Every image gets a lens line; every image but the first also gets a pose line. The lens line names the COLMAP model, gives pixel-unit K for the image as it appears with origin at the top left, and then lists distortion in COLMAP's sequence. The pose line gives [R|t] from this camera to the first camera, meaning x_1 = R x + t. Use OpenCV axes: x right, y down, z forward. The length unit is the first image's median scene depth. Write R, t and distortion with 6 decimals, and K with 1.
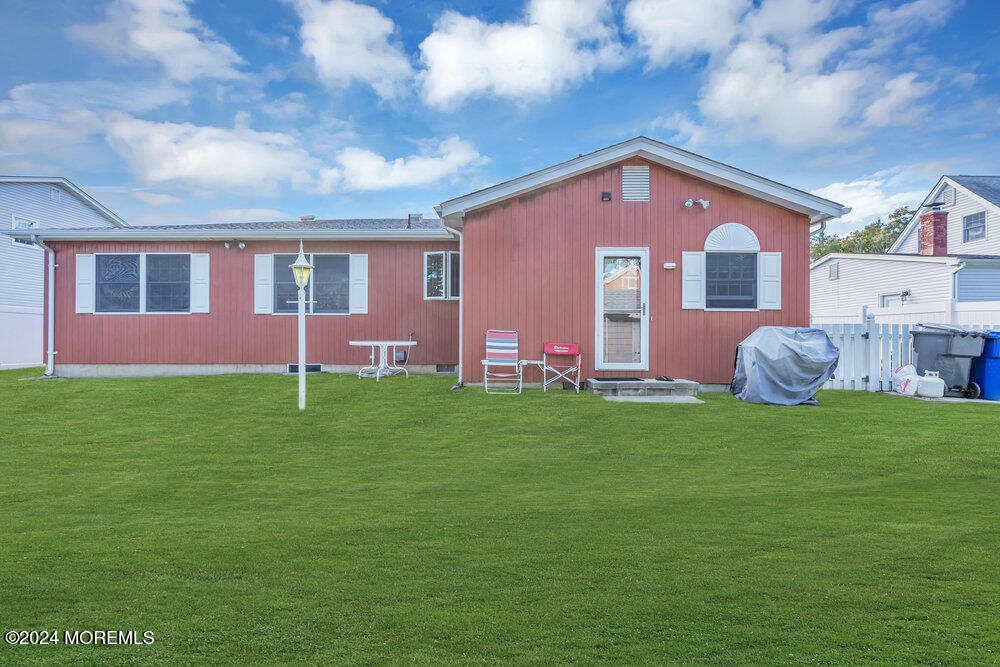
lens RADIAL K [[457.1, 0, 502.6], [0, 457.1, 340.3], [0, 0, 1]] dist [-0.004591, 0.002274]
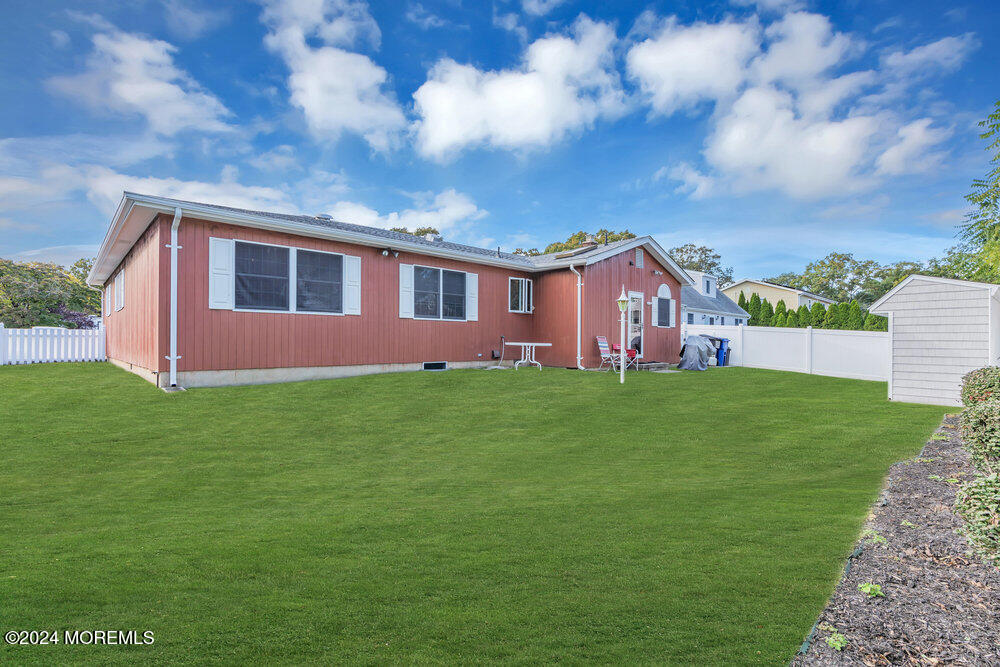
lens RADIAL K [[457.1, 0, 502.6], [0, 457.1, 340.3], [0, 0, 1]] dist [-0.004591, 0.002274]
pose [[0.715895, 0.003952, 0.698197, -1.420154], [-0.003917, 0.999991, -0.001644, -0.003745], [-0.698197, -0.001558, 0.715904, 0.050896]]
